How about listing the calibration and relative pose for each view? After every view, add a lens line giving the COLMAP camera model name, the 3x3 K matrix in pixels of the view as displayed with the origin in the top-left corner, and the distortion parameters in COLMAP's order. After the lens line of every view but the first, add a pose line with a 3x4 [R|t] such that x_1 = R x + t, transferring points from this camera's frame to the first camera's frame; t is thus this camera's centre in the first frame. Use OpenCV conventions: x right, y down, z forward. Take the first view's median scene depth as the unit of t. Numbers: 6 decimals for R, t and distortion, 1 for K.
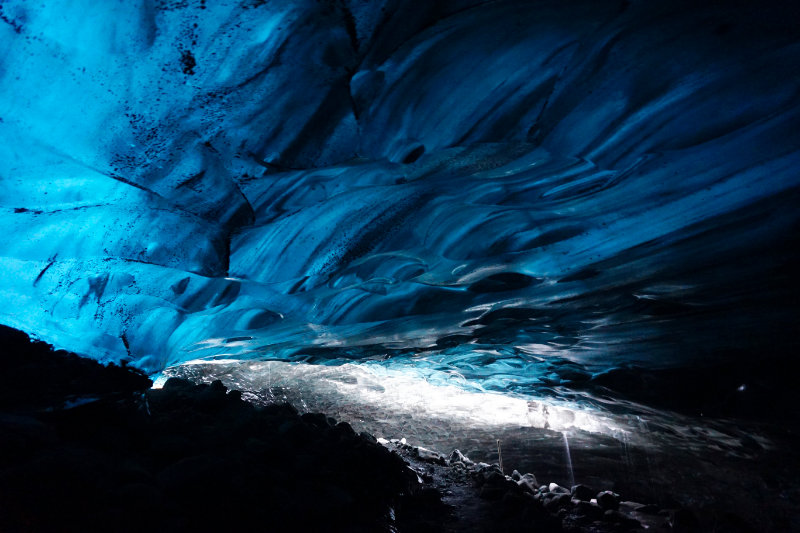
lens RADIAL K [[540.4, 0, 394.1], [0, 540.4, 270.9], [0, 0, 1]] dist [-0.034116, 0.028527]
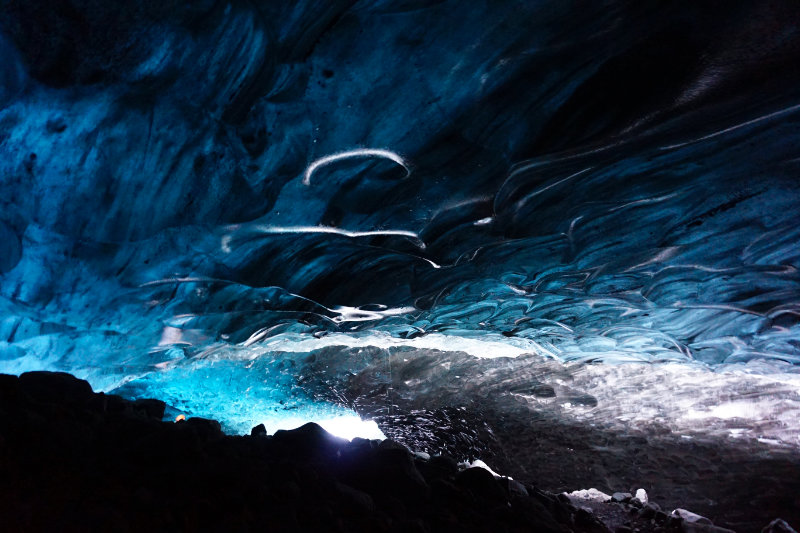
lens RADIAL K [[540.4, 0, 400.7], [0, 540.4, 271.4], [0, 0, 1]] dist [-0.034116, 0.028527]
pose [[0.930346, -0.138643, -0.339462, 0.004892], [0.123471, 0.990151, -0.066005, 0.080254], [0.345269, 0.019494, 0.938301, 0.310273]]
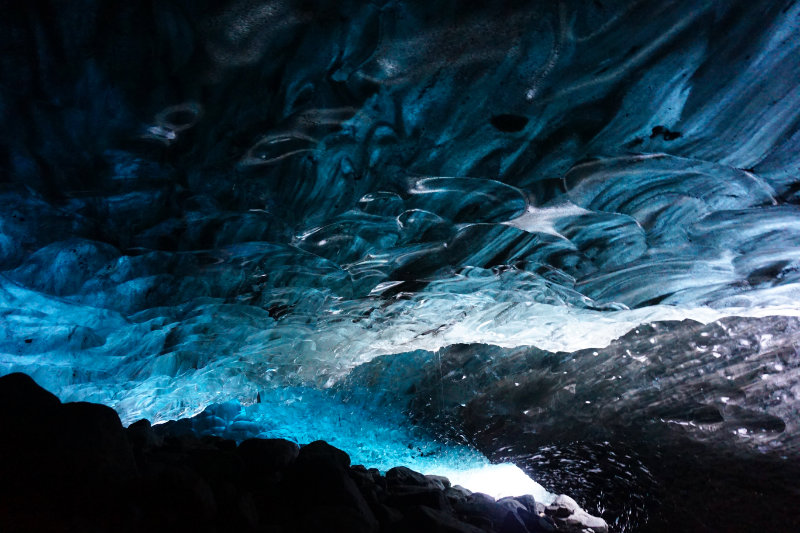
lens RADIAL K [[540.4, 0, 399.5], [0, 540.4, 270.9], [0, 0, 1]] dist [-0.034116, 0.028527]
pose [[0.768985, -0.274432, -0.577364, 0.034682], [0.188587, 0.960358, -0.205299, 0.131934], [0.610817, 0.048988, 0.790255, 0.435062]]
